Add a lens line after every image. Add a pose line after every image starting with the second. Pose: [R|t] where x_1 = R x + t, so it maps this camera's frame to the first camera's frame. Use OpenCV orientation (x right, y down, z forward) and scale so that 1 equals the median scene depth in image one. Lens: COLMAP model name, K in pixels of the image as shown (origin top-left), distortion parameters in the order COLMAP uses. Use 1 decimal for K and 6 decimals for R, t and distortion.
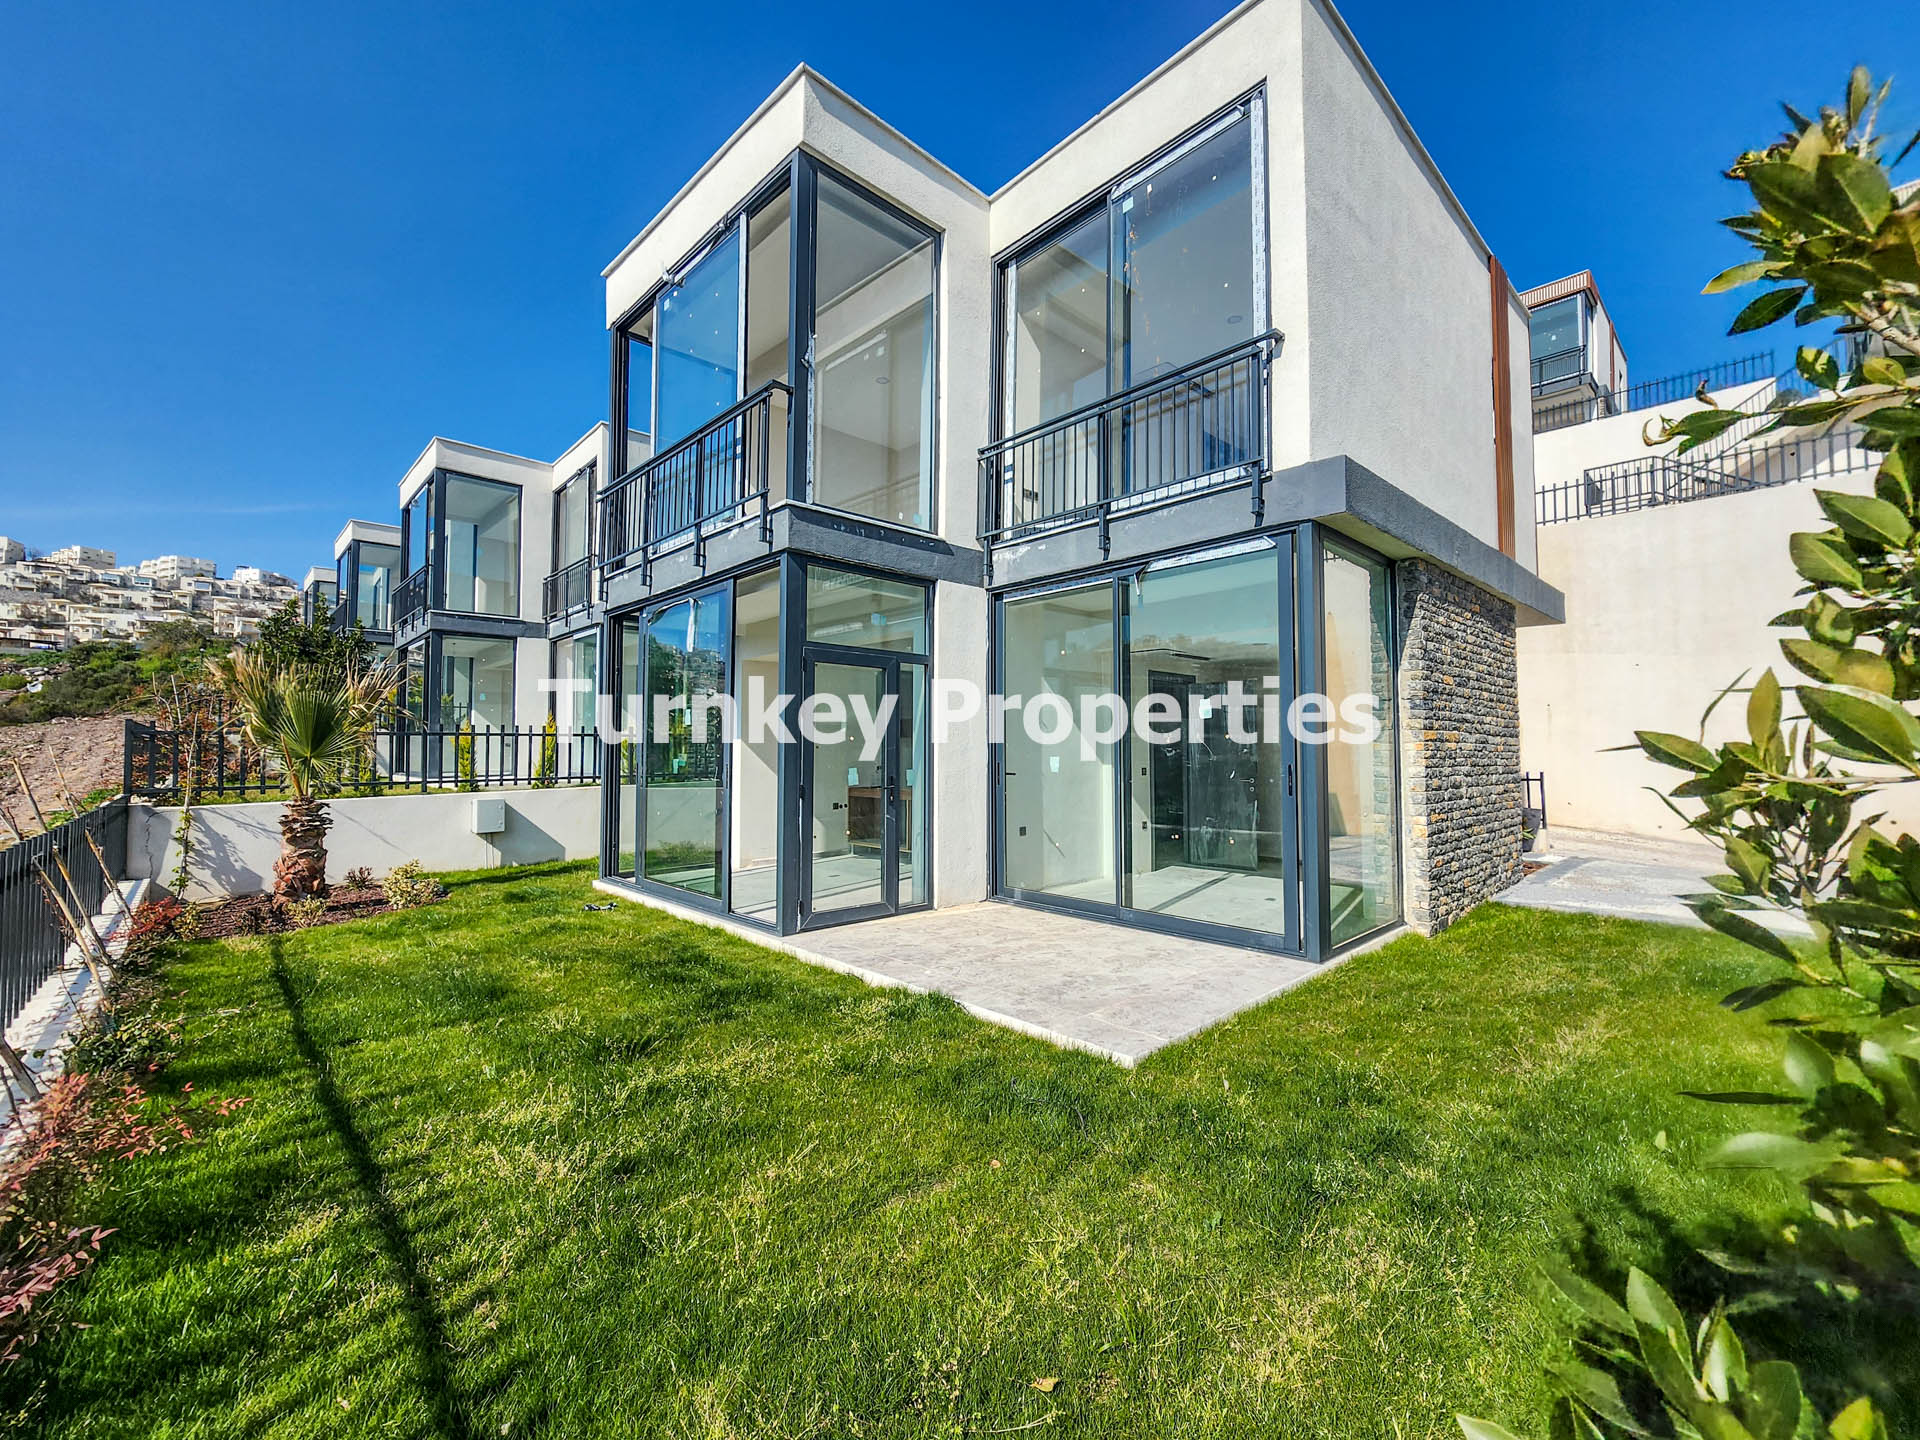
lens RADIAL K [[785.8, 0, 968.8], [0, 785.8, 719.9], [0, 0, 1]] dist [0.000163, 0.000286]
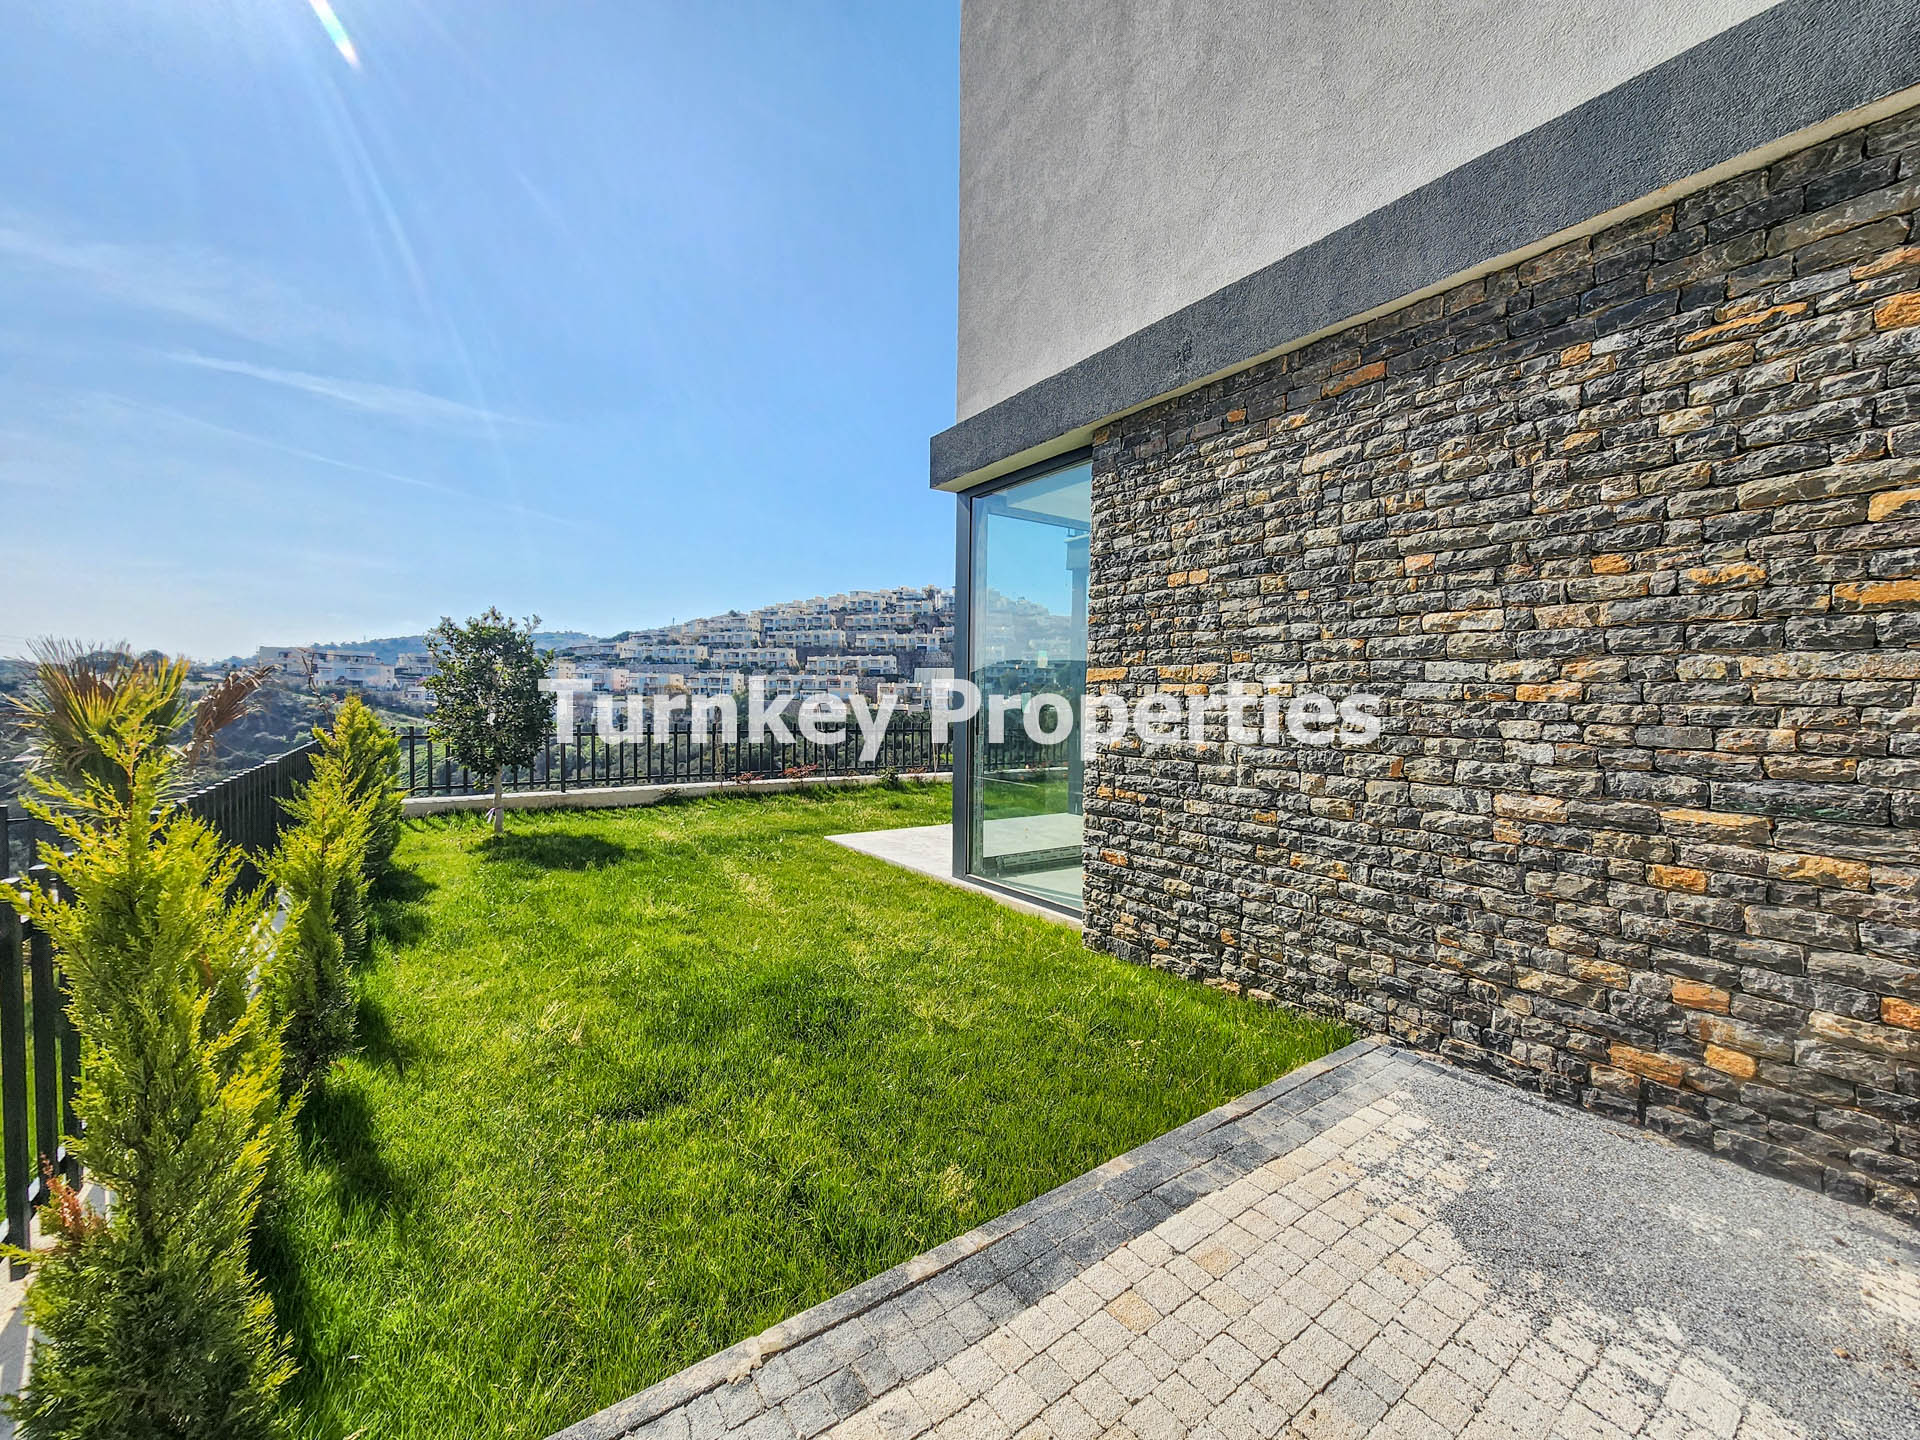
lens RADIAL K [[785.8, 0, 968.8], [0, 785.8, 719.9], [0, 0, 1]] dist [0.000163, 0.000286]
pose [[-0.144152, 0.024284, -0.989257, 1.207468], [0.027704, 0.999406, 0.020496, 0.038815], [0.989168, -0.024452, -0.144740, 0.907718]]
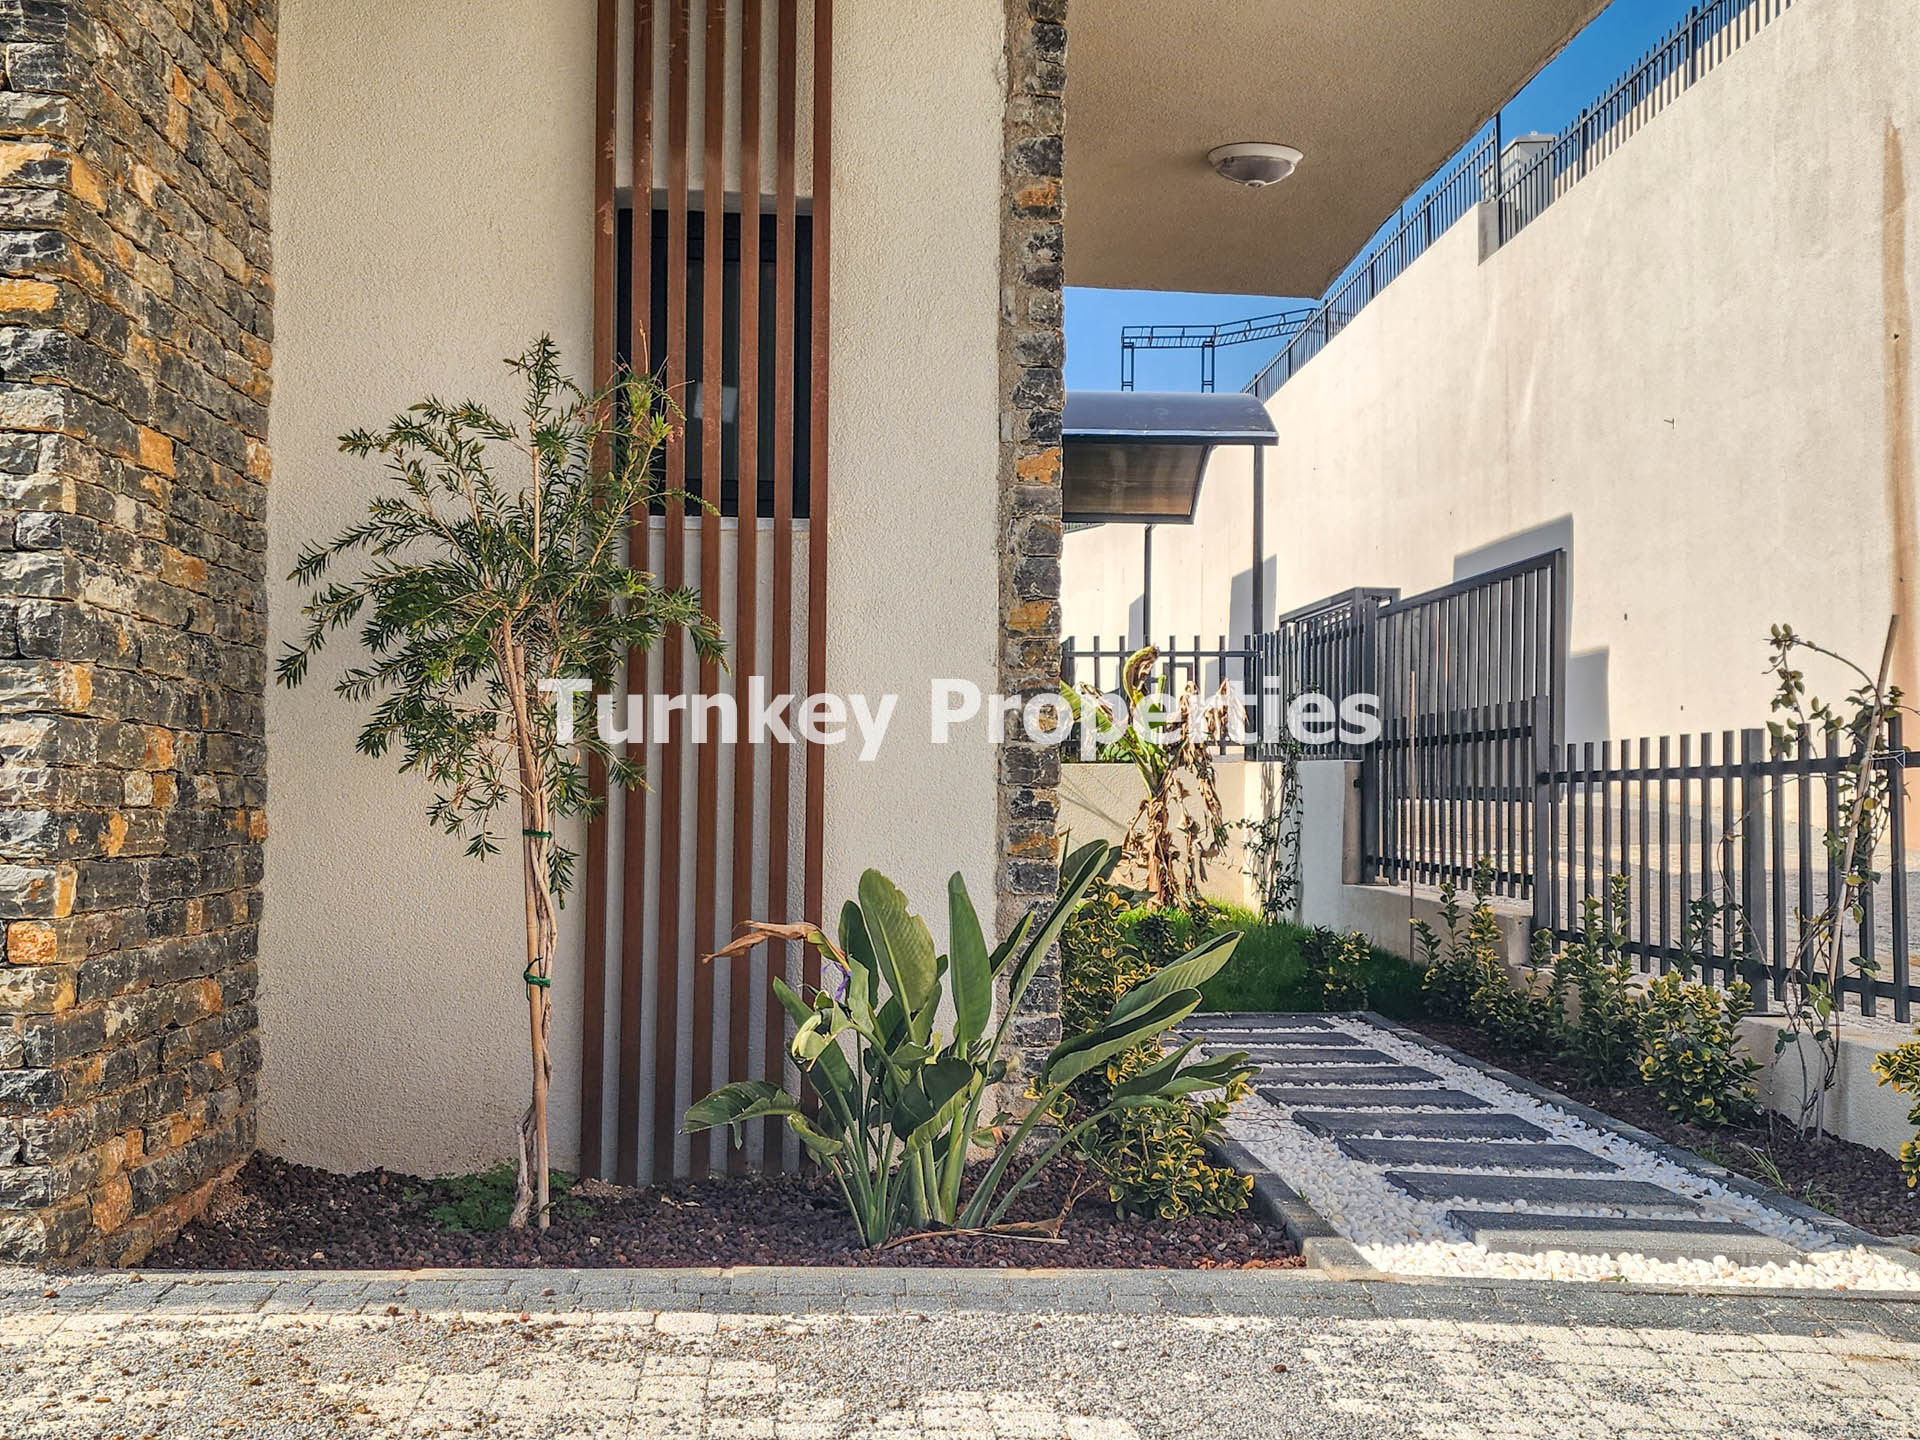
lens RADIAL K [[2052.7, 0, 960.0], [0, 2052.7, 720.0], [0, 0, 1]] dist [0.061027, -0.010580]
pose [[0.753508, -0.014149, -0.657286, 1.377439], [0.015269, 0.999875, -0.004019, 0.118462], [0.657261, -0.007007, 0.753630, 0.978955]]
